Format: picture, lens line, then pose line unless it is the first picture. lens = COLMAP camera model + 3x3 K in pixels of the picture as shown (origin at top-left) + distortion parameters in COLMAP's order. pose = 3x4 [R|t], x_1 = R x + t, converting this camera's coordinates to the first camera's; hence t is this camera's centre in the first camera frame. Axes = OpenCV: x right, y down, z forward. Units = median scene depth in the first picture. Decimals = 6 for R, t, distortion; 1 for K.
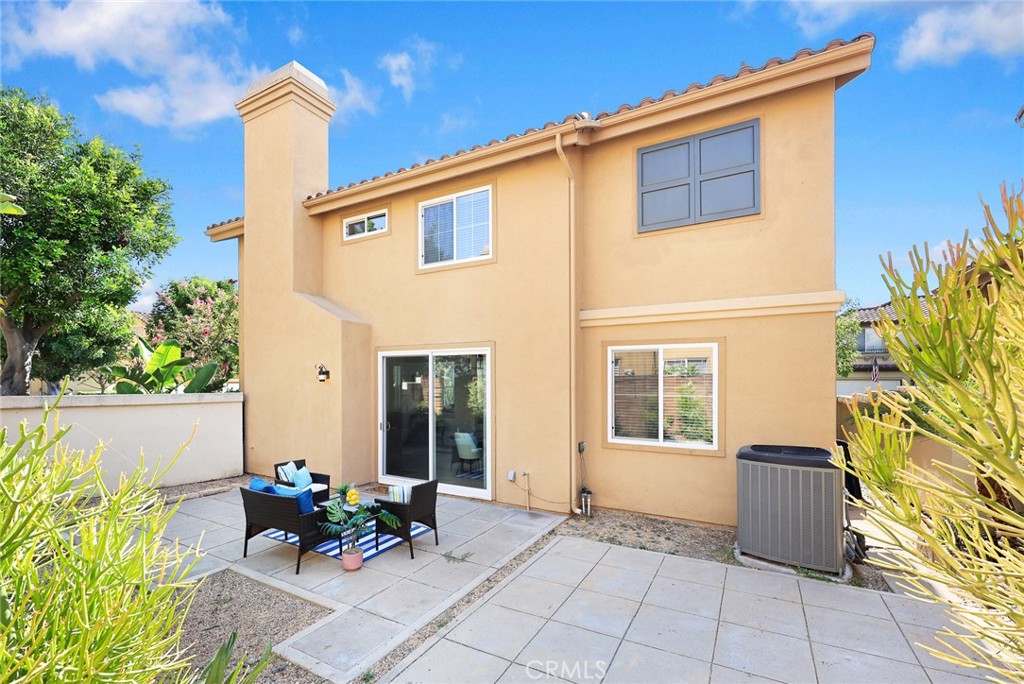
lens RADIAL K [[426.4, 0, 533.4], [0, 426.4, 386.5], [0, 0, 1]] dist [-0.004846, -0.000260]
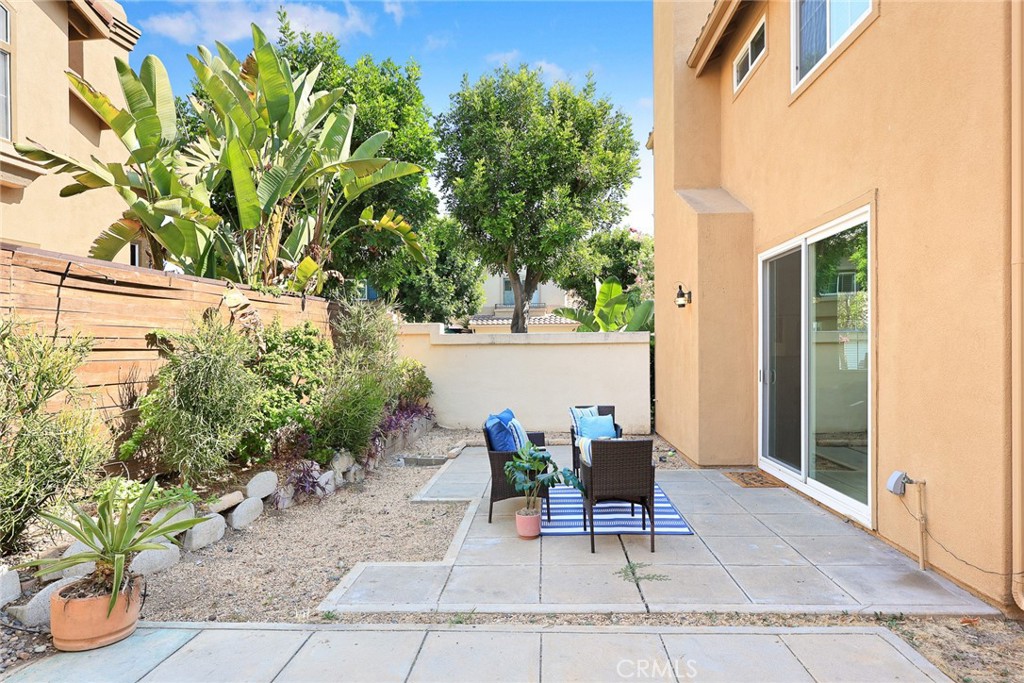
lens RADIAL K [[621.4, 0, 508.7], [0, 621.4, 367.1], [0, 0, 1]] dist [0.002933, -0.003651]
pose [[0.415180, 0.021712, -0.909480, 0.360448], [-0.004289, 0.999751, 0.021909, 0.073888], [0.909729, -0.005195, 0.415170, 0.350437]]
